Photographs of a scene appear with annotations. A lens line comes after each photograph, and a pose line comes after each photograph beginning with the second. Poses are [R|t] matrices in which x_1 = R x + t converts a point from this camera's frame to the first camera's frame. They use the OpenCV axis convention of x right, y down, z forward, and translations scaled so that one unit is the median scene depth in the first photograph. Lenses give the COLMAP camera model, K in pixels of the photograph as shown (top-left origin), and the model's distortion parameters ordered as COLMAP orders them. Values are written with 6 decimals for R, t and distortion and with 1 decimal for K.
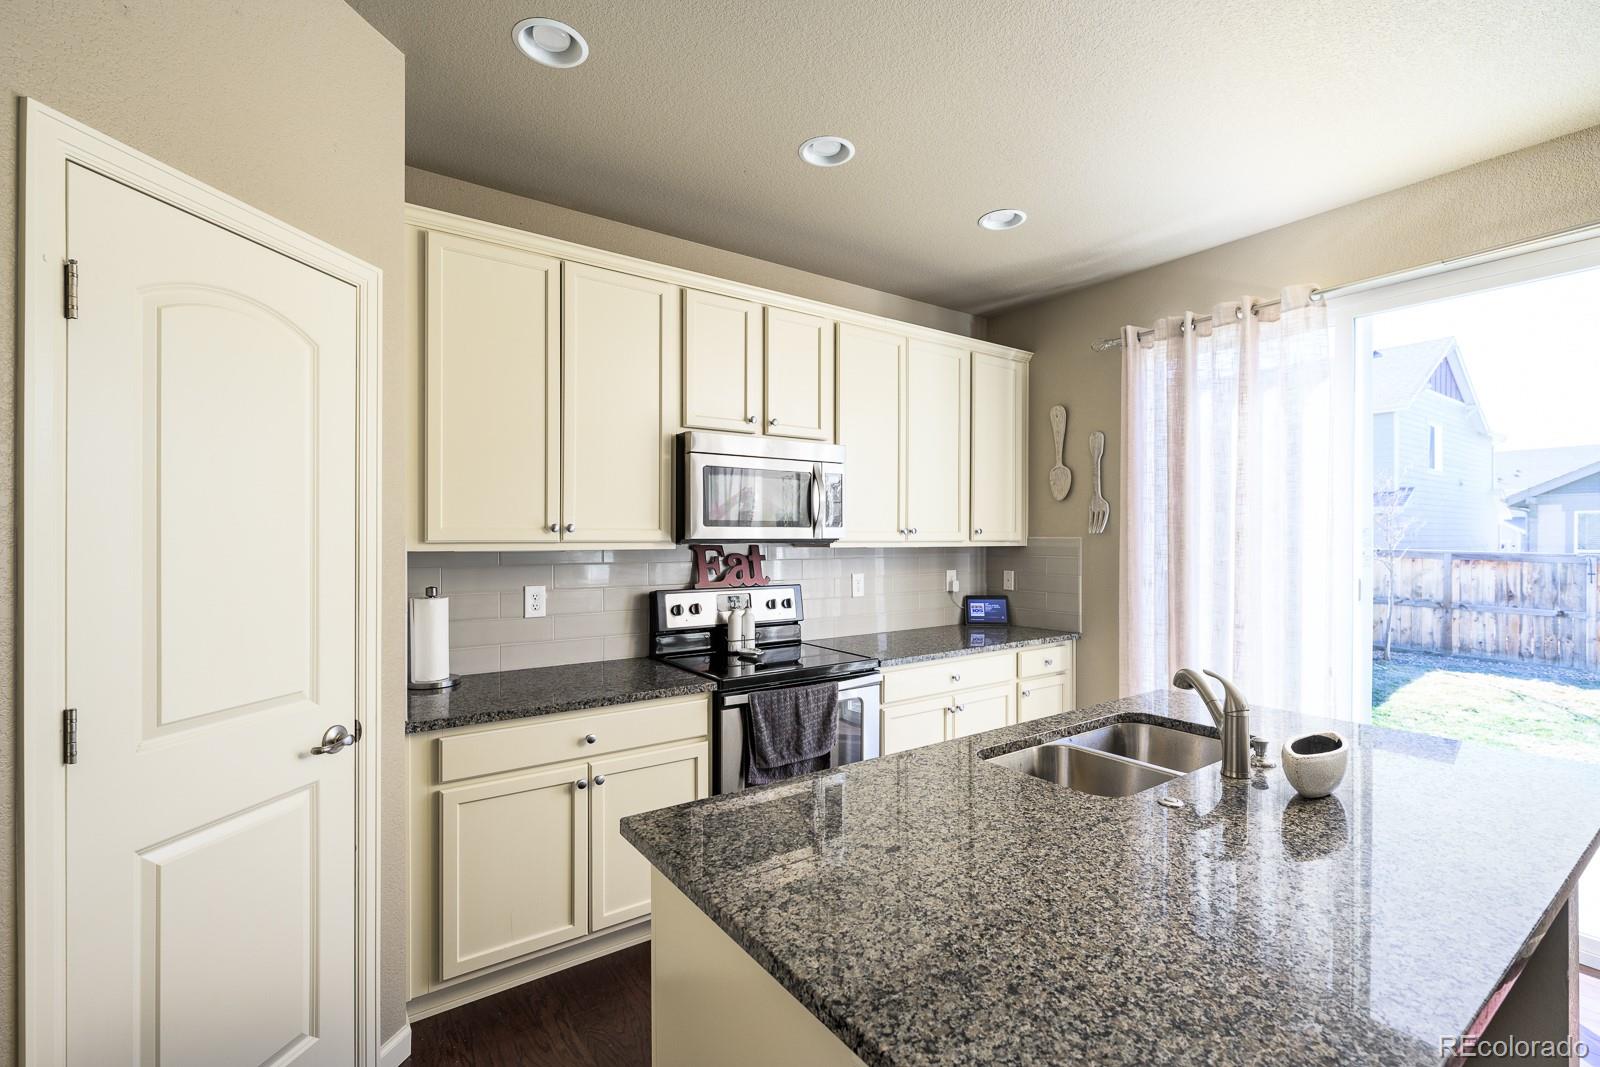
lens RADIAL K [[703.1, 0, 800.0], [0, 703.1, 533.5], [0, 0, 1]] dist [0.002400, 0.000113]
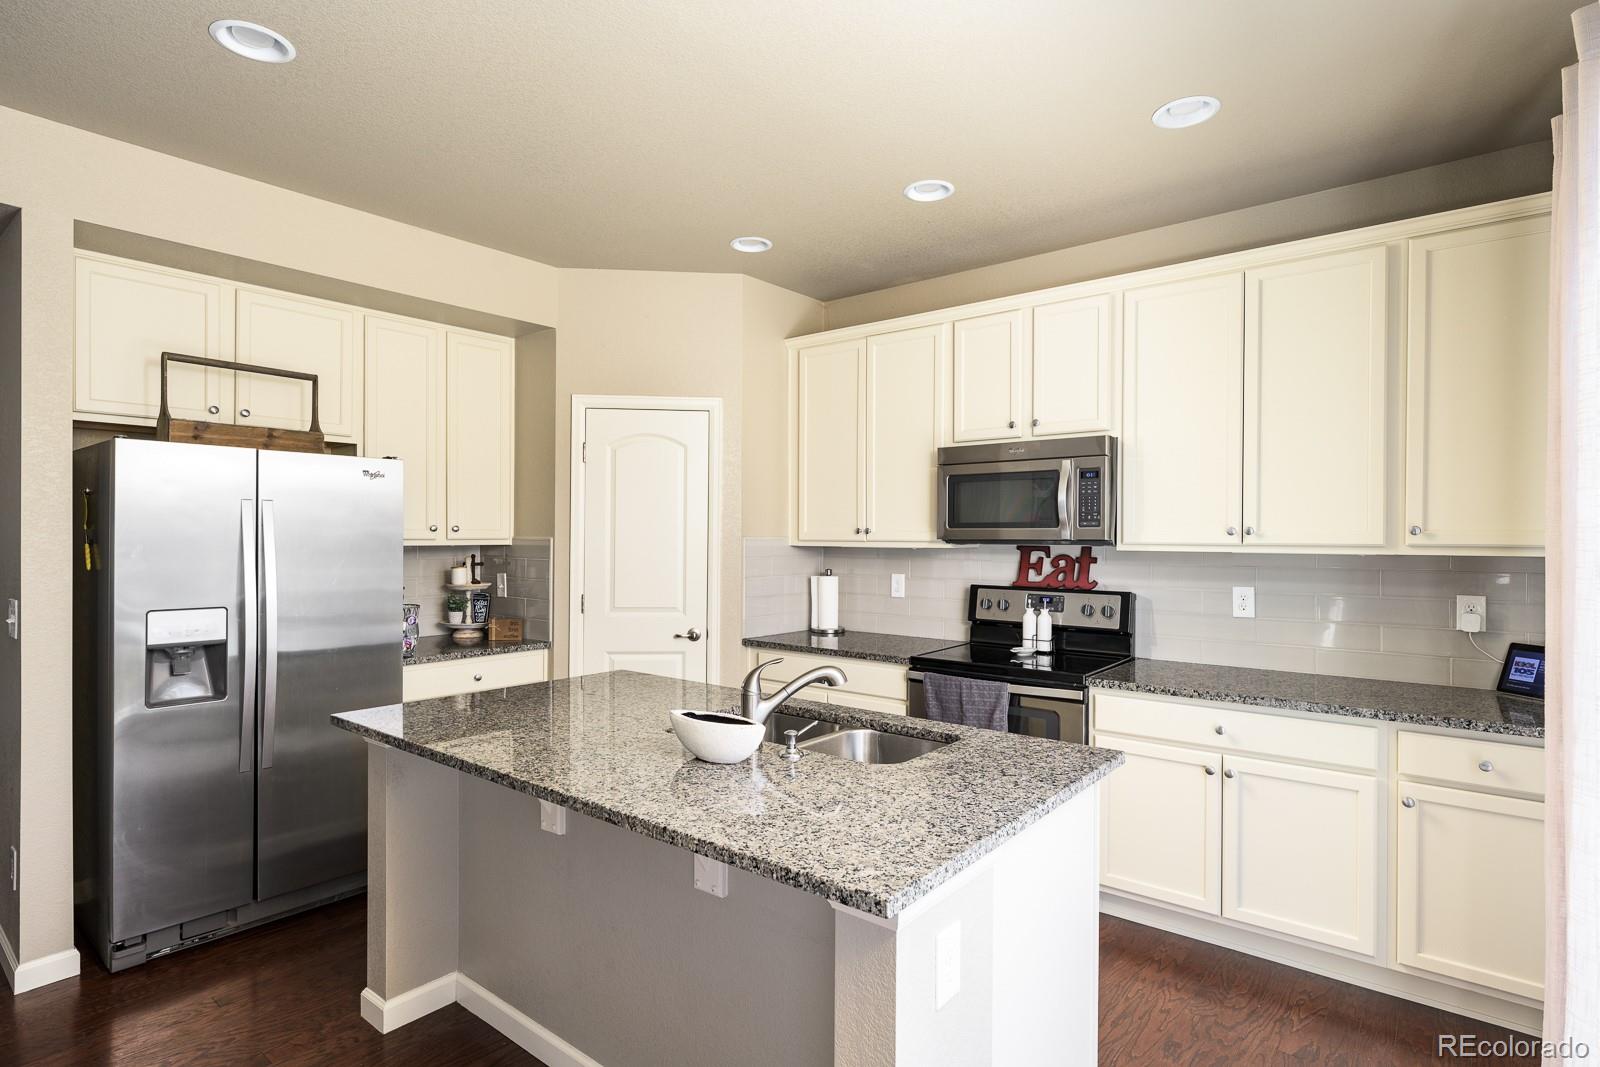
lens RADIAL K [[810.8, 0, 800.0], [0, 810.8, 533.5], [0, 0, 1]] dist [-0.003552, -0.000650]
pose [[0.271495, -0.002815, -0.962436, 0.978988], [0.001312, 0.999996, -0.002555, 0.001237], [0.962439, -0.000569, 0.271498, 0.374020]]
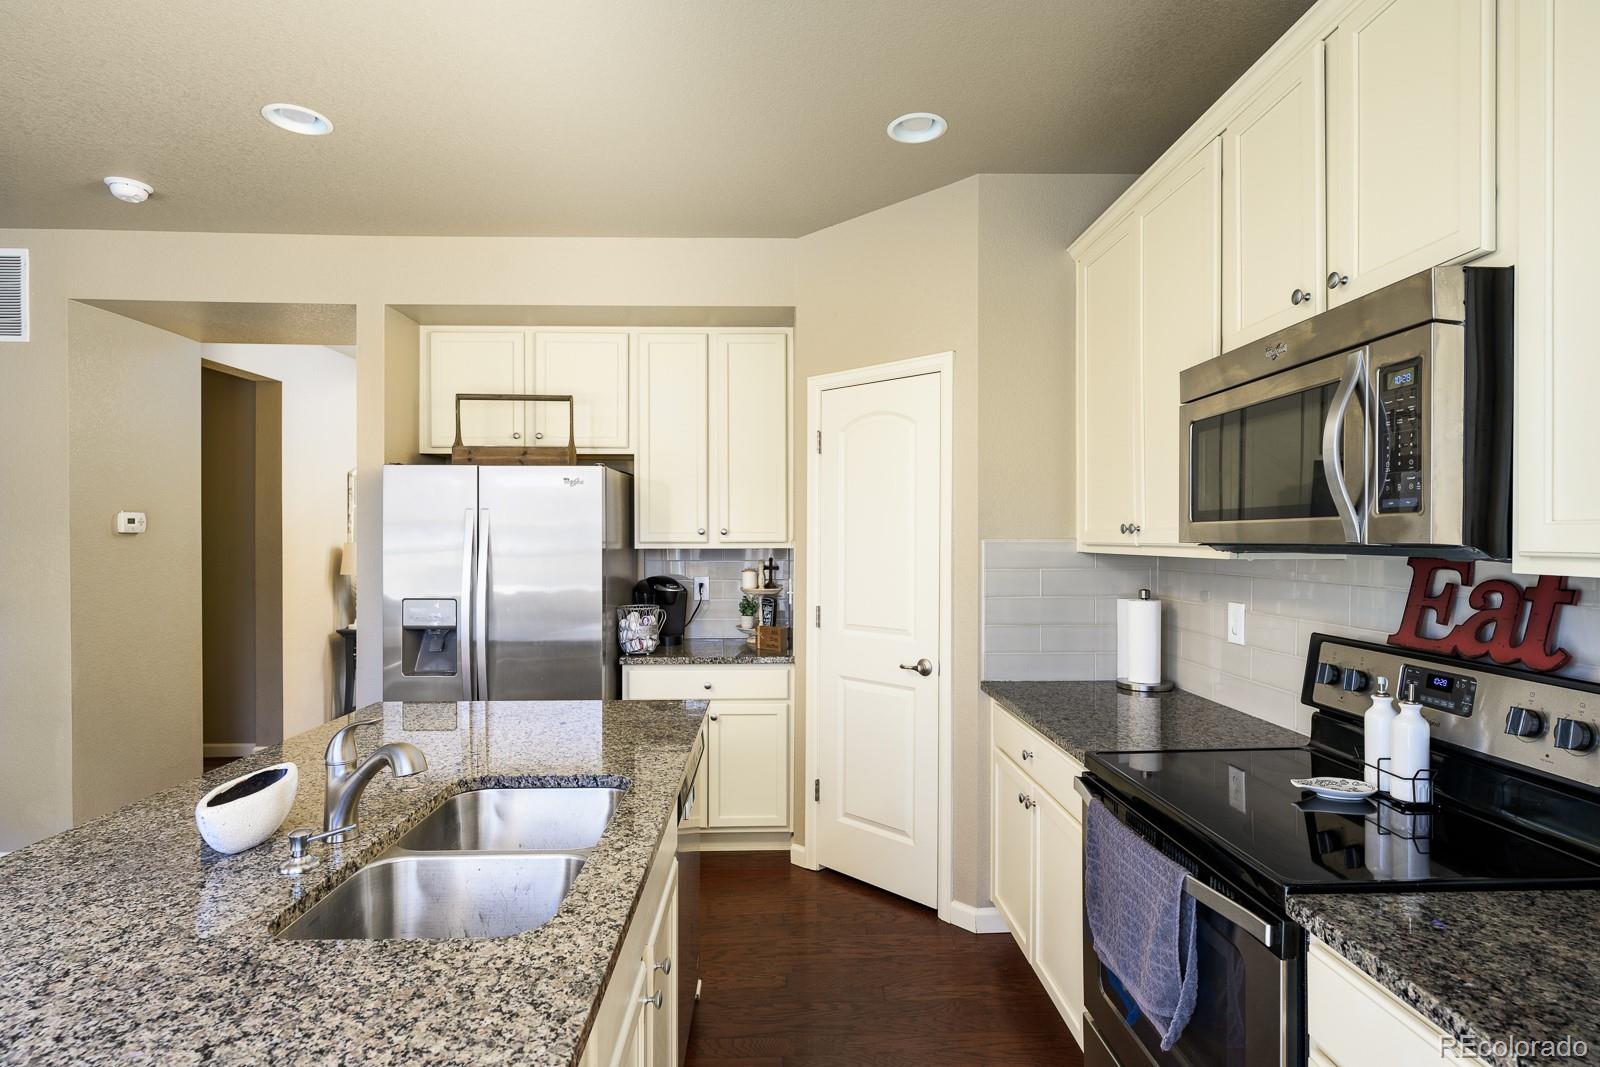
lens RADIAL K [[798.9, 0, 807.7], [0, 798.9, 541.8], [0, 0, 1]] dist [-0.000600, 0.000094]
pose [[-0.540767, 0.002334, -0.841169, 0.564773], [0.003792, 0.999993, 0.000337, 0.005058], [0.841164, -0.003007, -0.540772, 1.000251]]
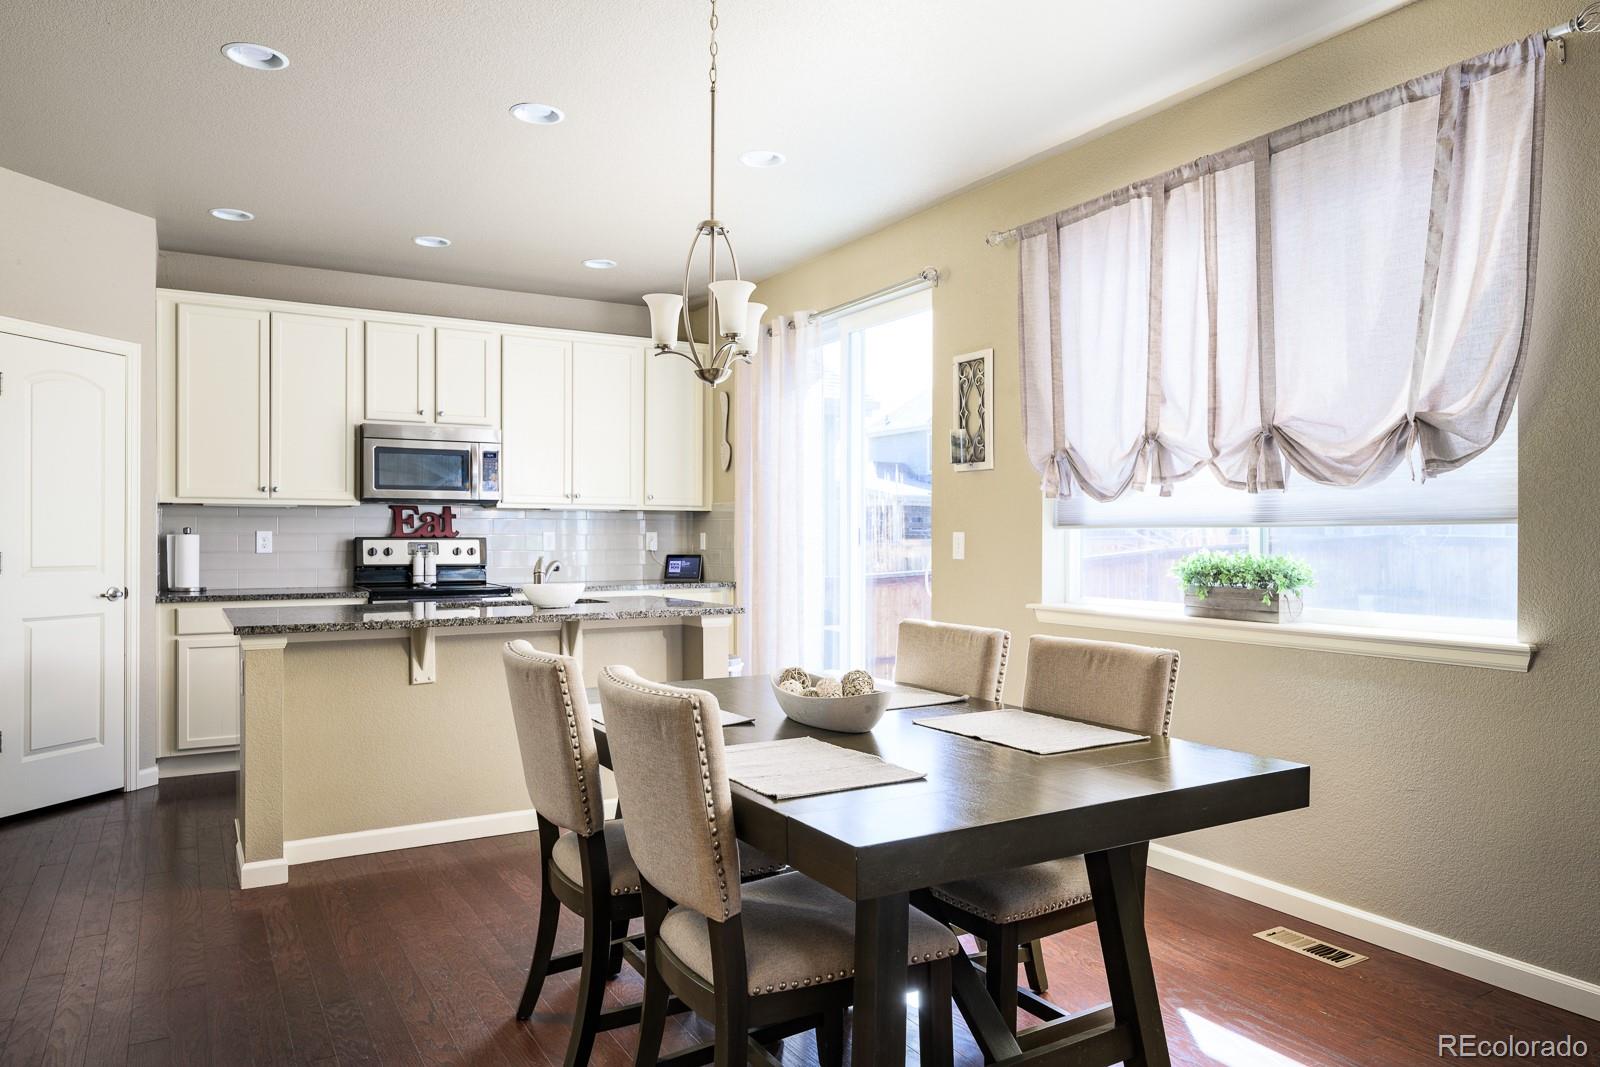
lens RADIAL K [[1071.7, 0, 796.5], [0, 1071.7, 526.0], [0, 0, 1]] dist [-0.000051, 0.003836]
pose [[0.995671, -0.000446, -0.092941, 0.842233], [-0.000030, 0.999987, -0.005118, 0.069711], [0.092943, 0.005098, 0.995658, -0.998748]]
